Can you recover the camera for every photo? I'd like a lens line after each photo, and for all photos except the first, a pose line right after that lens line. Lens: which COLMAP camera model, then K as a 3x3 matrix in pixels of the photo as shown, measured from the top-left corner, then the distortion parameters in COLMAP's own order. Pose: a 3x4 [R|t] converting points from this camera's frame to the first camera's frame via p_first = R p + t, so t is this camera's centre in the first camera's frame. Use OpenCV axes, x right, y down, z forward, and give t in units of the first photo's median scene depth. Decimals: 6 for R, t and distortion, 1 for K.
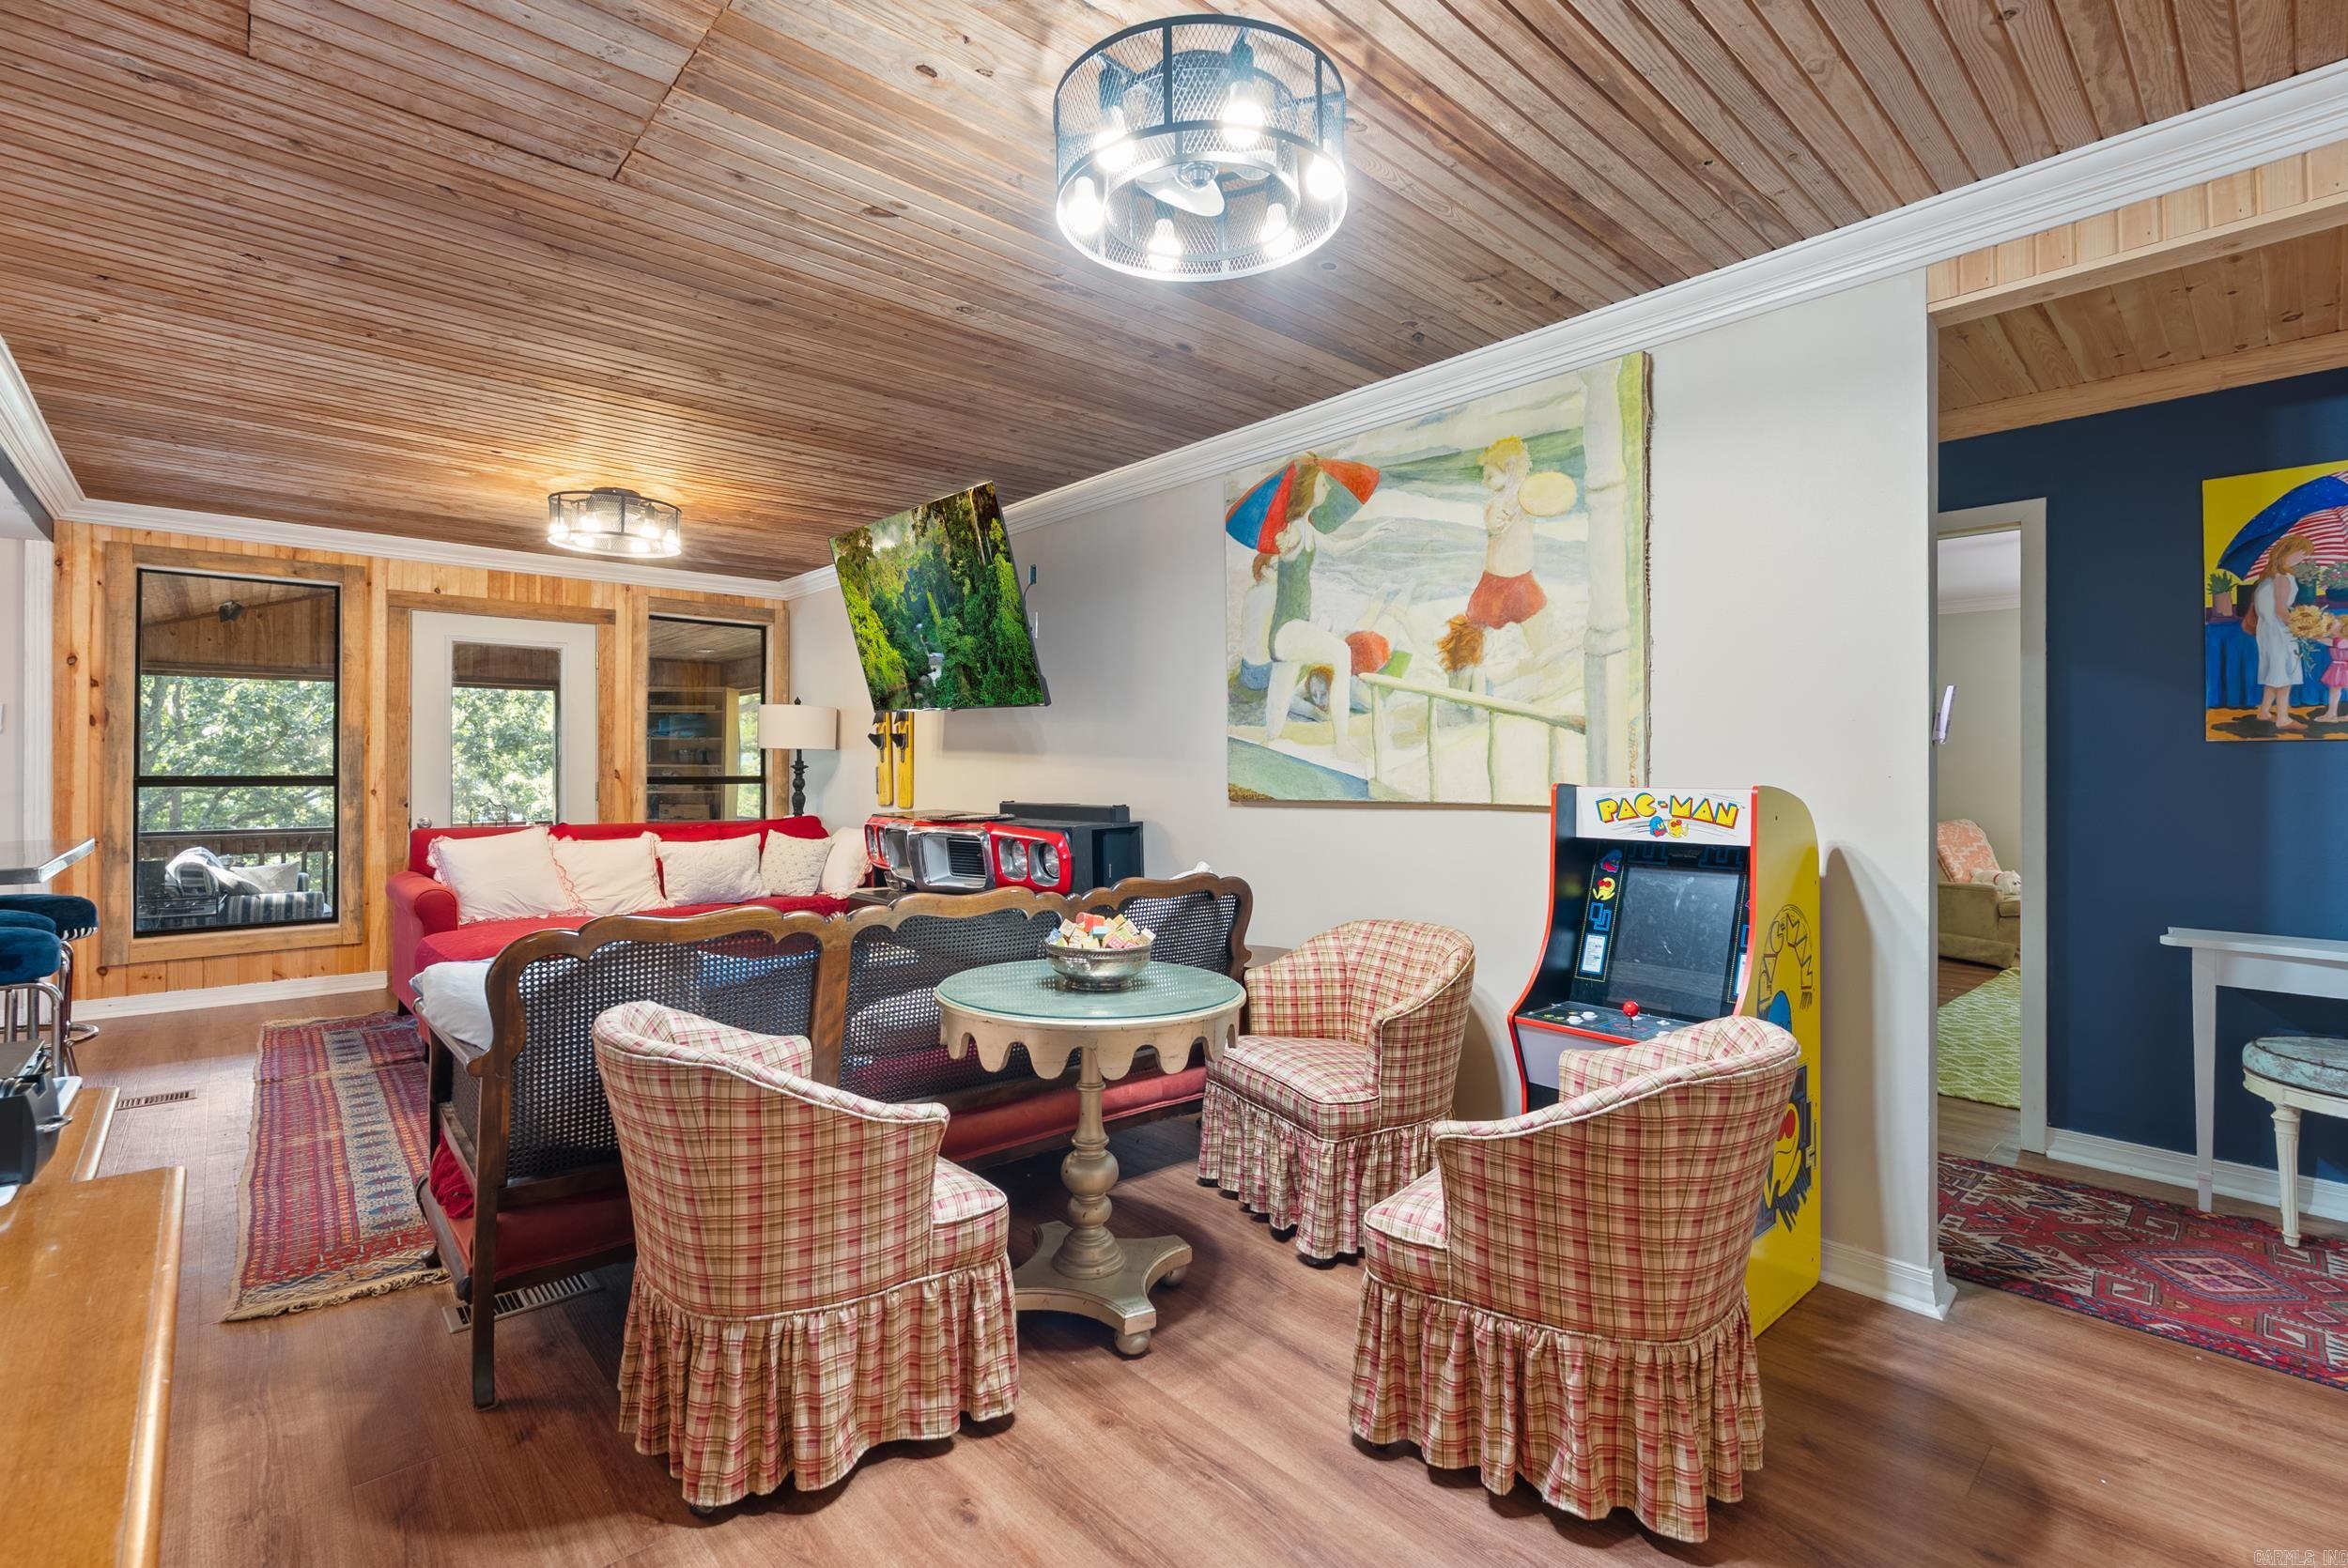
lens RADIAL K [[1045.5, 0, 1179.1], [0, 1045.5, 759.8], [0, 0, 1]] dist [-0.005858, 0.000410]
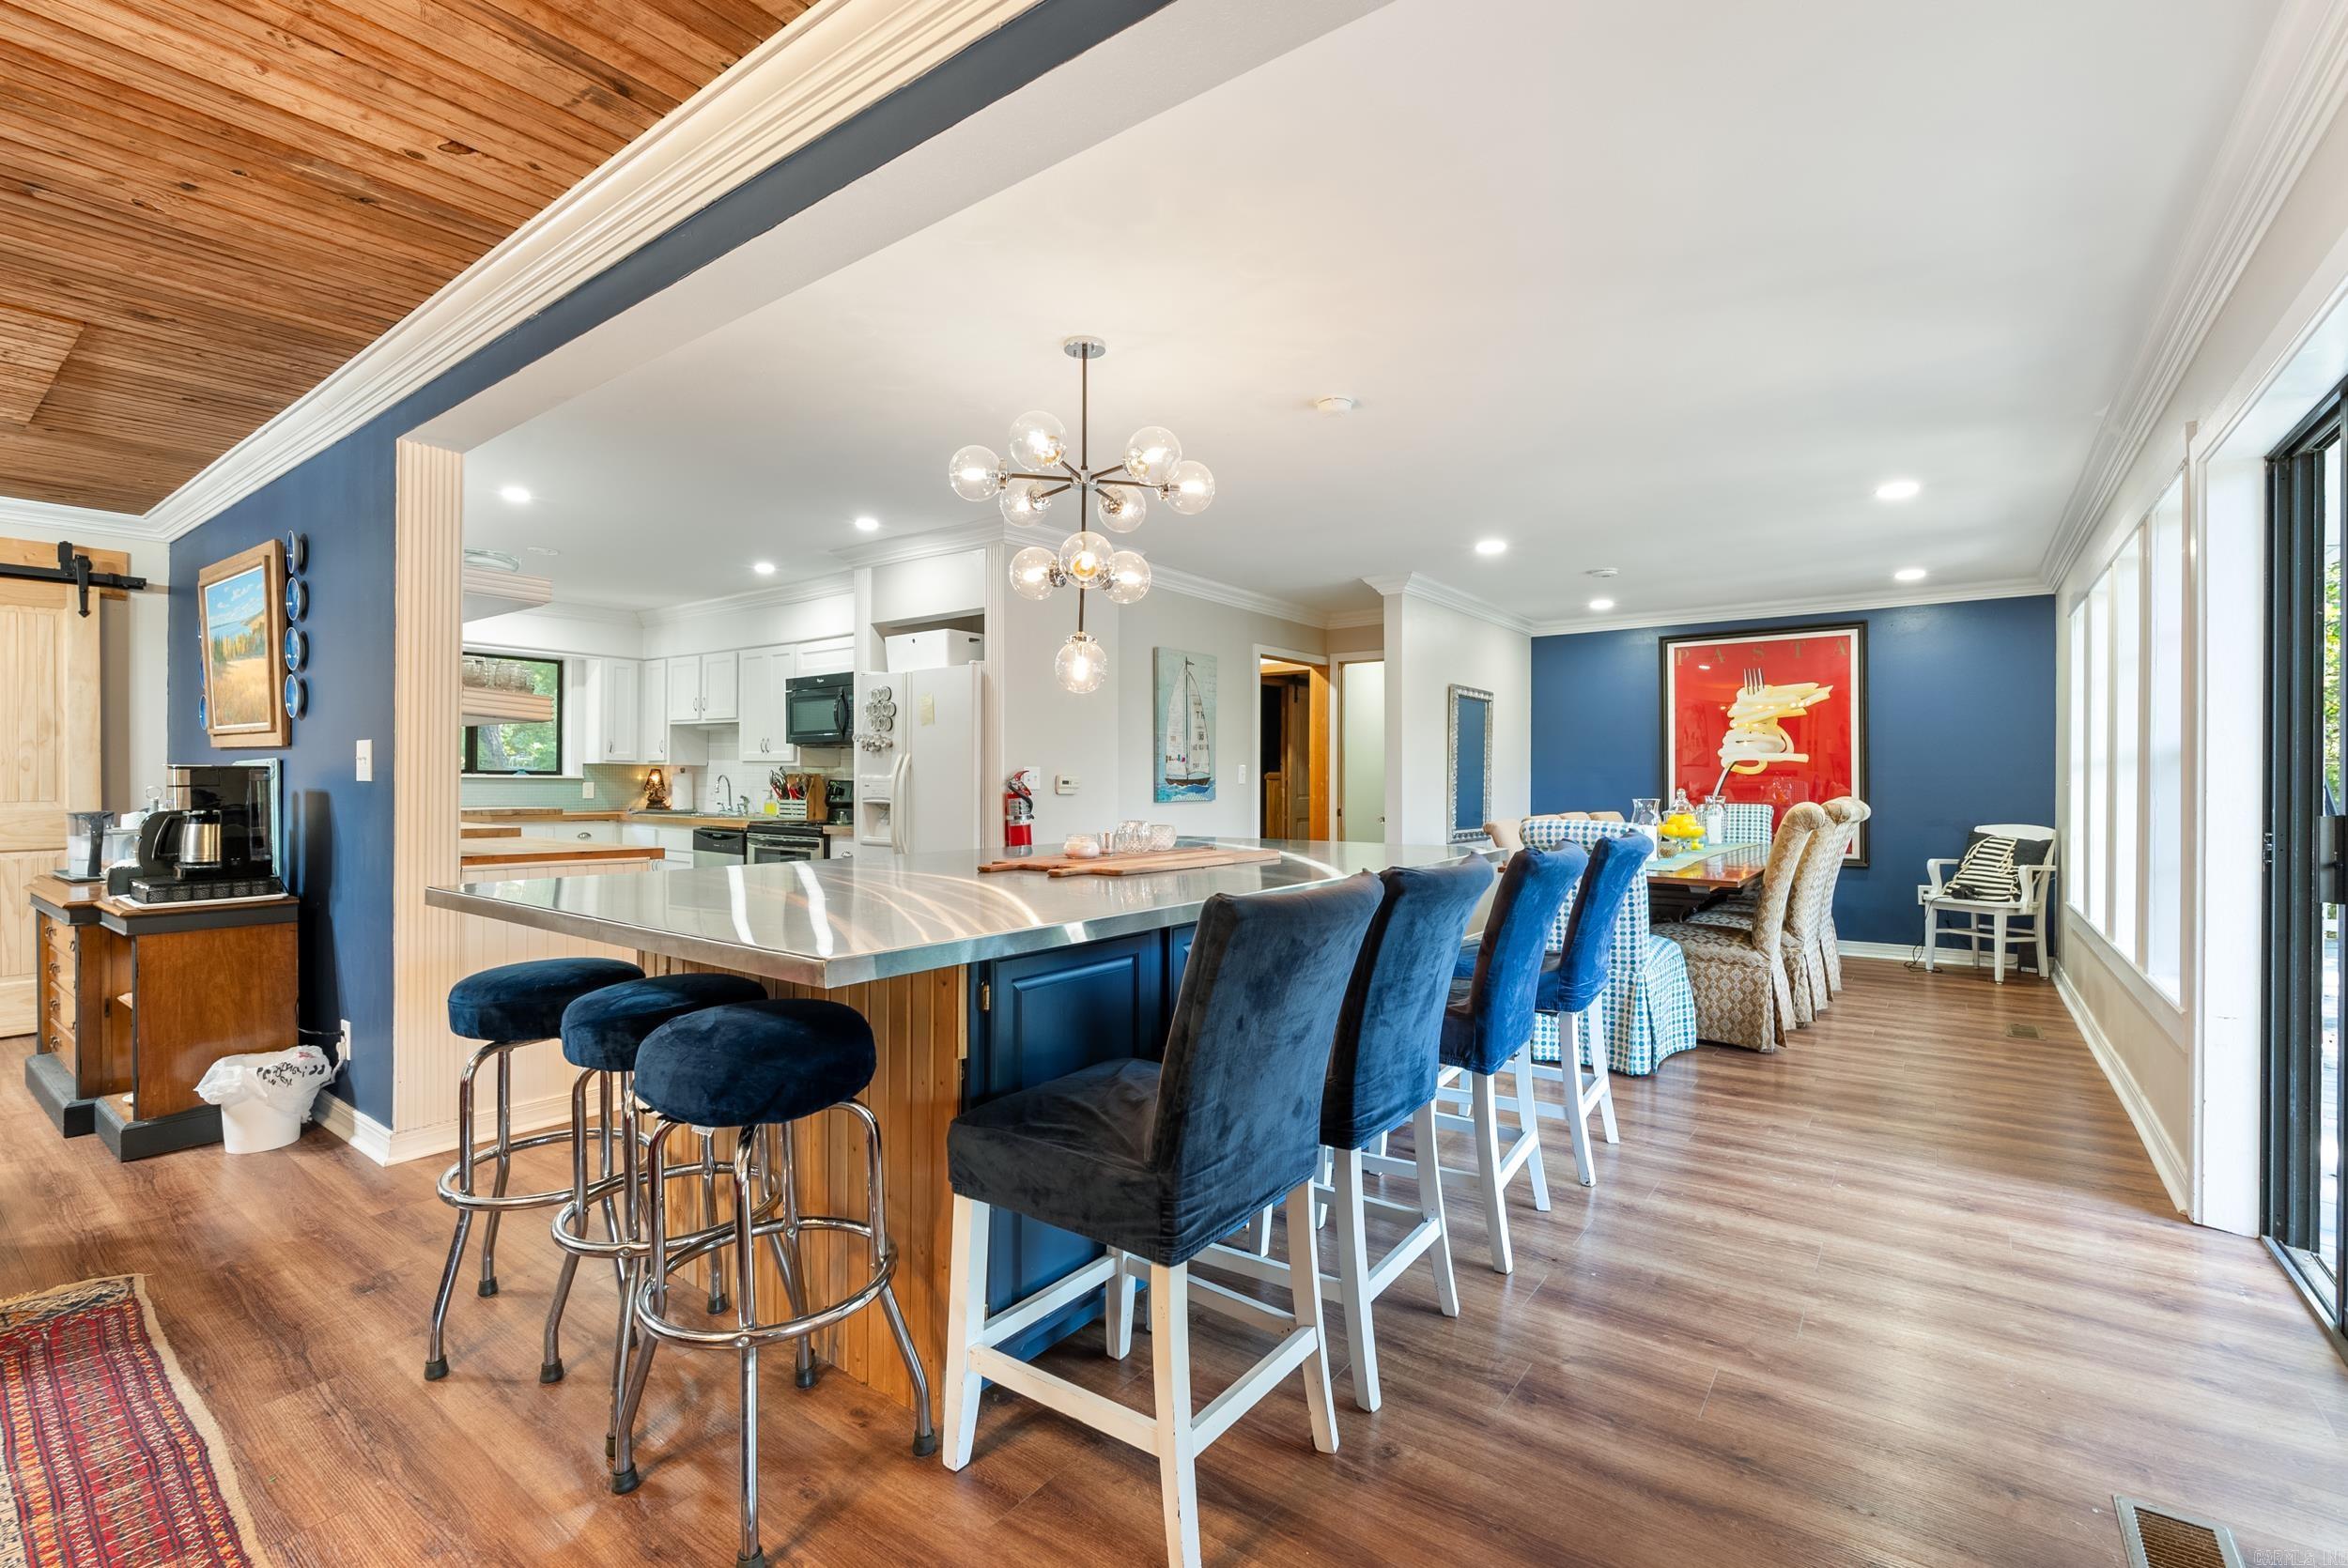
lens RADIAL K [[1033.0, 0, 1174.0], [0, 1033.0, 784.0], [0, 0, 1]] dist [-0.005112, 0.000629]
pose [[-0.983441, -0.004927, -0.181161, -1.237474], [-0.004572, 0.999987, -0.002381, 0.011387], [0.181170, -0.001513, -0.983451, 1.568104]]
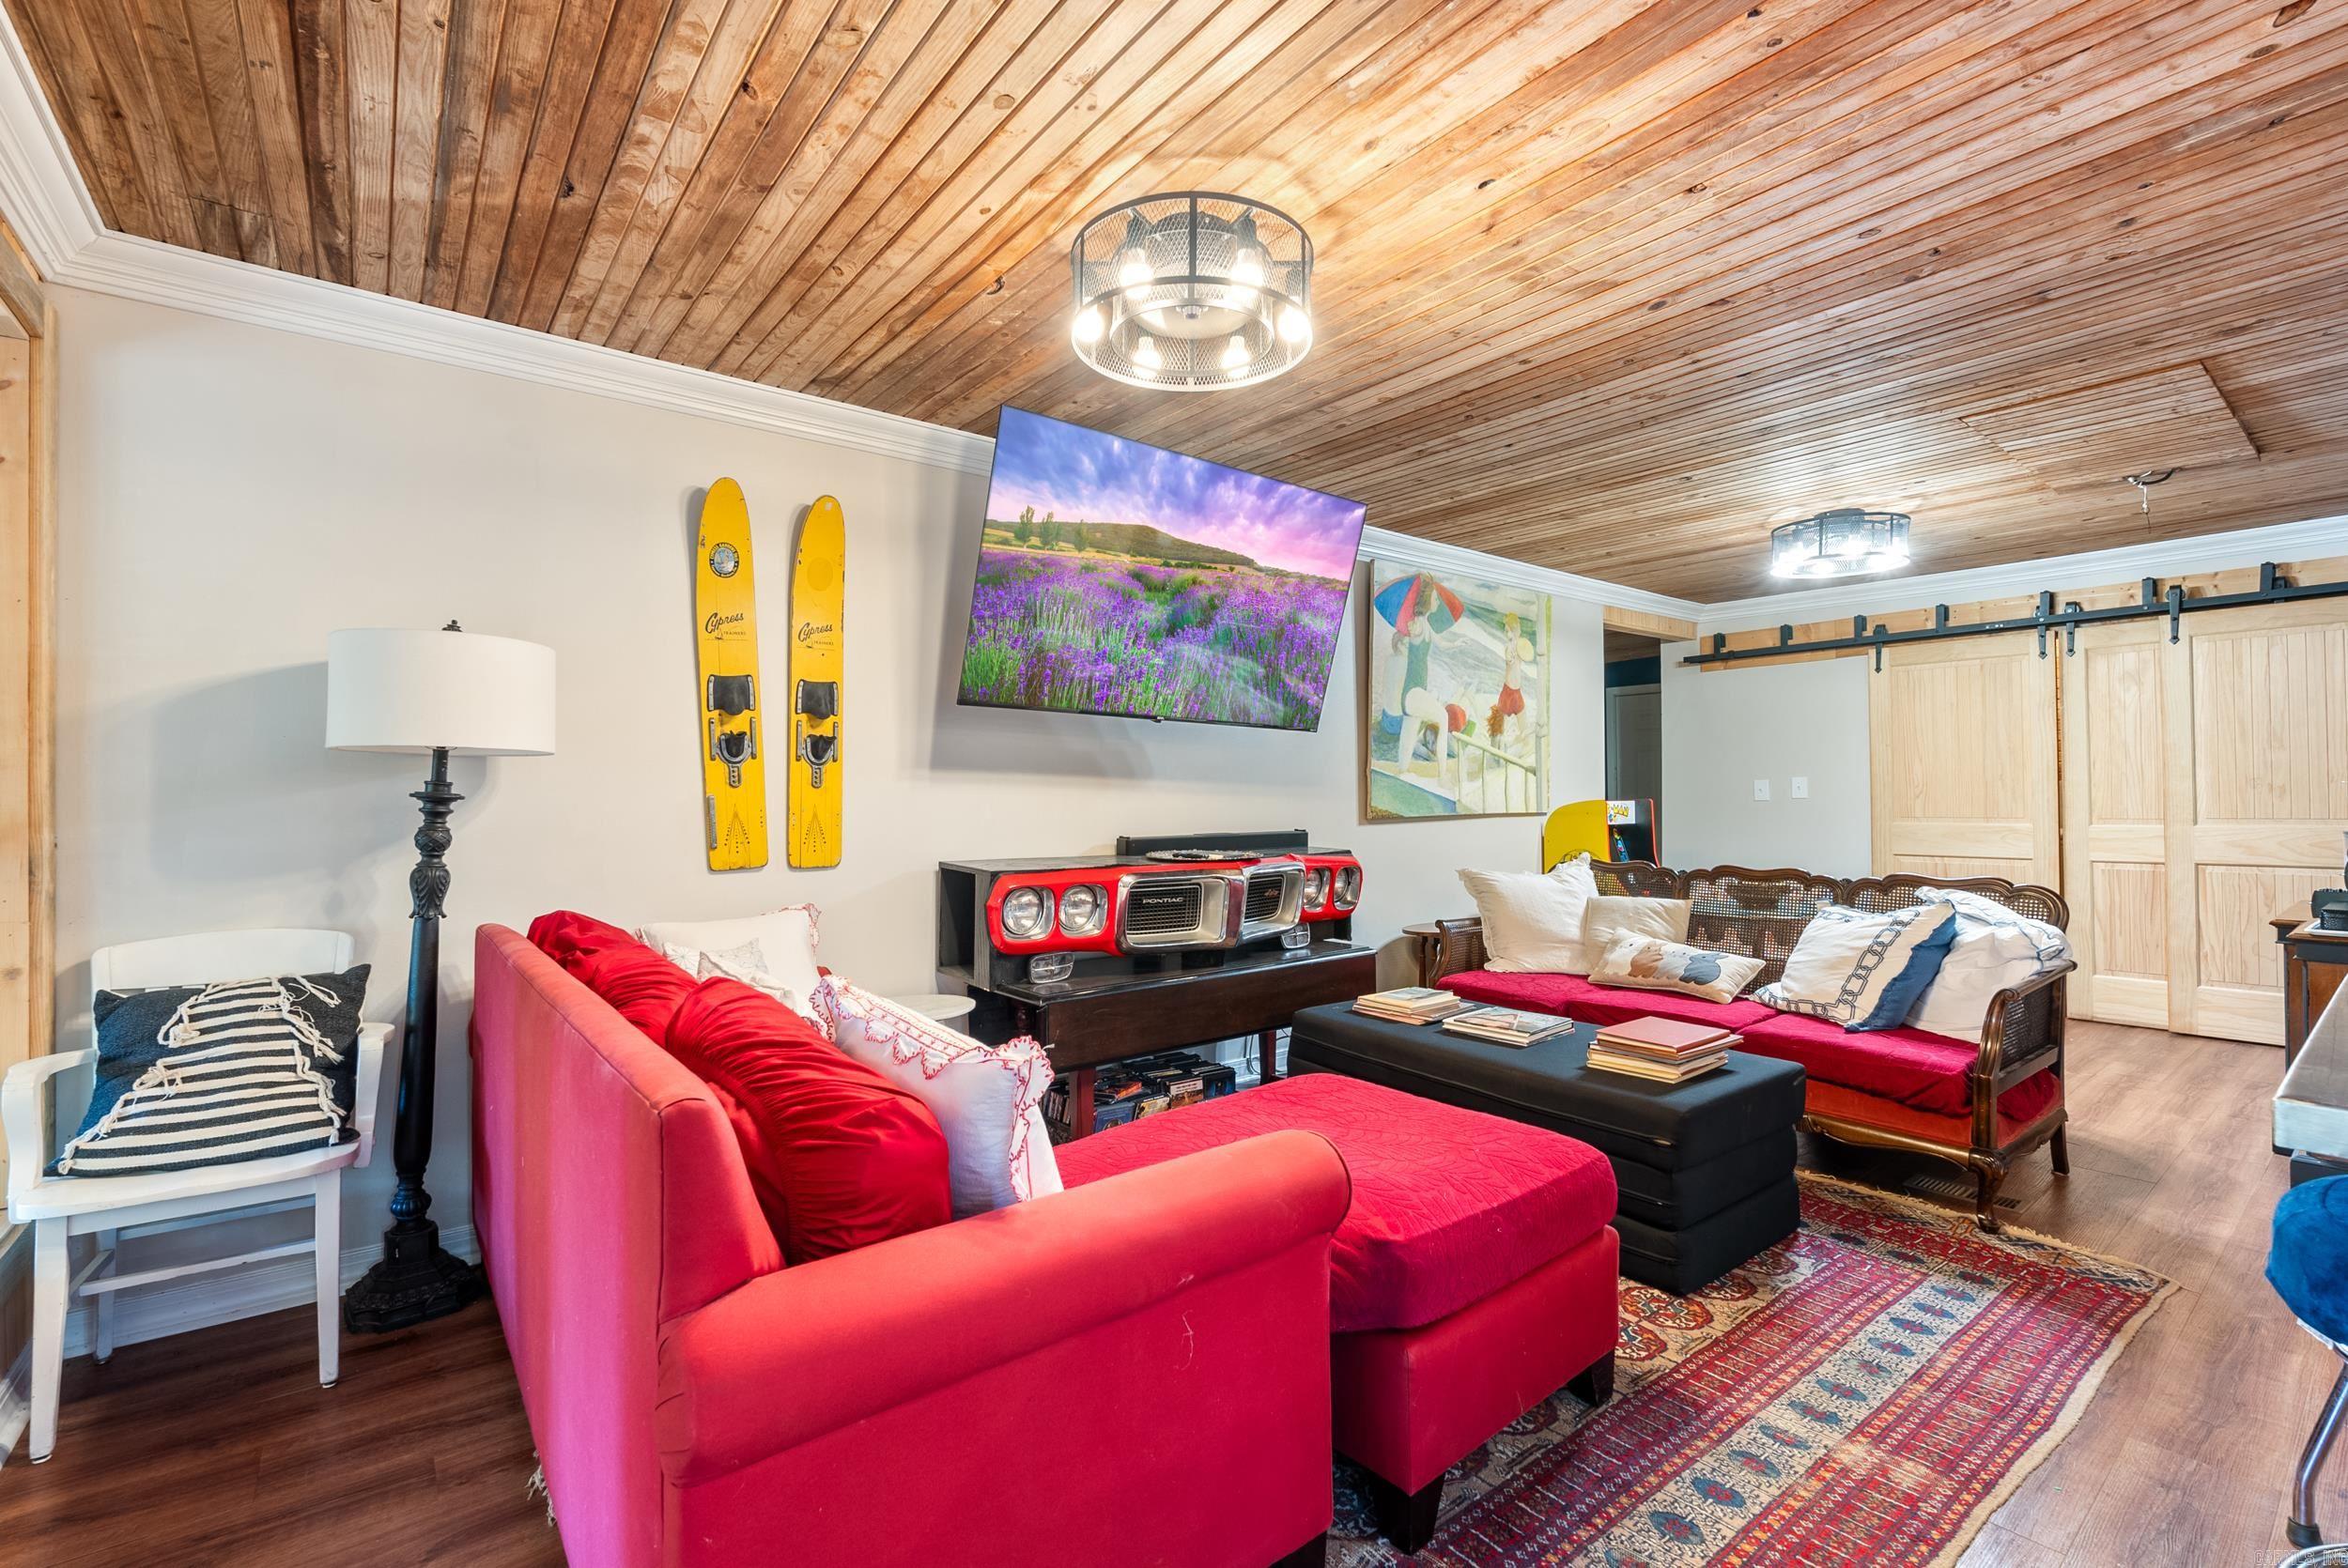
lens RADIAL K [[1033.0, 0, 1174.0], [0, 1033.0, 784.0], [0, 0, 1]] dist [-0.005112, 0.000629]
pose [[0.074240, 0.008516, 0.997204, -1.455155], [-0.003602, 0.999959, -0.008271, 0.008552], [-0.997234, -0.002978, 0.074267, 1.381522]]
